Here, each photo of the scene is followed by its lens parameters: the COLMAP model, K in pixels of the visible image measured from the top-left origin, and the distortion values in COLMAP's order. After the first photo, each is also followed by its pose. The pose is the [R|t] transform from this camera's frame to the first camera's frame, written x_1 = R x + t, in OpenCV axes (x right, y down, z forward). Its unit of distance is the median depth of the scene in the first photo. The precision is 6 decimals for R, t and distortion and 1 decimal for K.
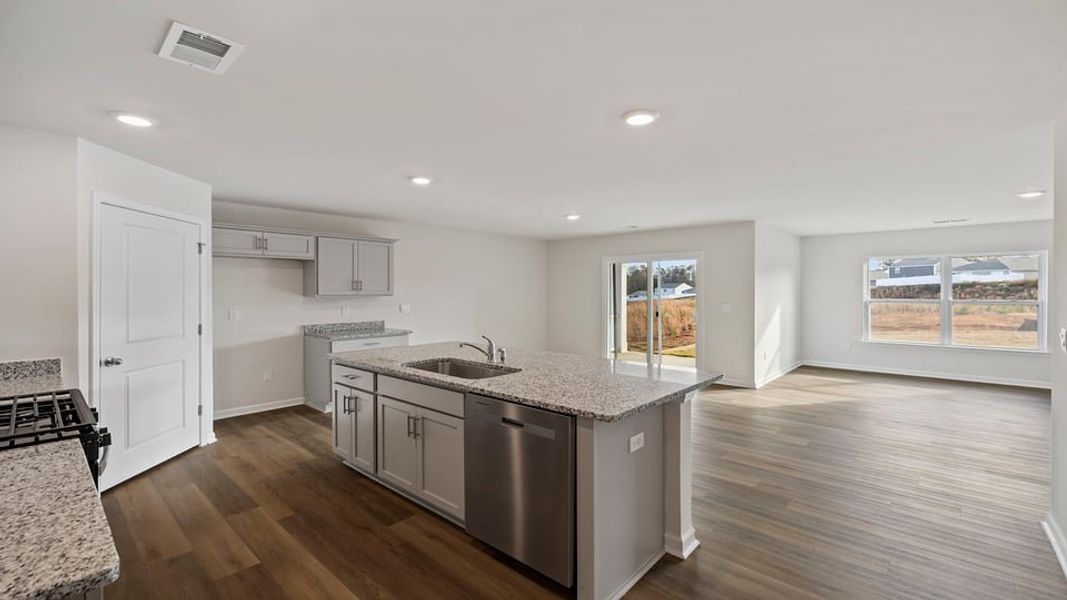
lens RADIAL K [[446.8, 0, 533.5], [0, 446.8, 300.0], [0, 0, 1]] dist [-0.001183, -0.000019]
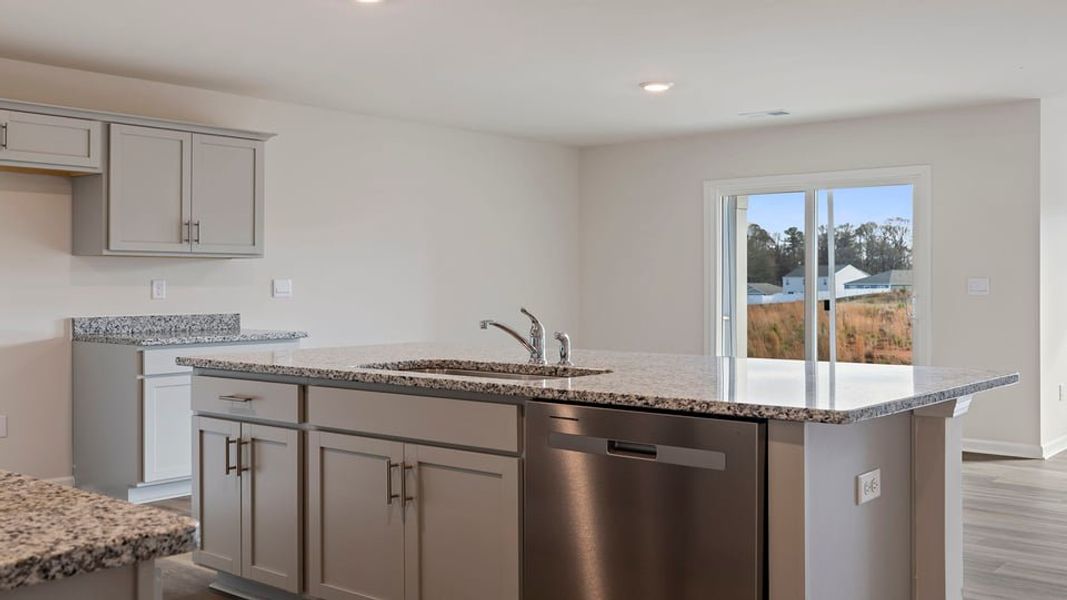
lens RADIAL K [[1044.6, 0, 533.5], [0, 1044.6, 300.0], [0, 0, 1]] dist [0.000701, -0.001614]
pose [[0.999402, -0.000482, 0.034578, -0.140002], [0.000729, 0.999974, -0.007132, 0.078448], [-0.034574, 0.007153, 0.999377, -0.137801]]
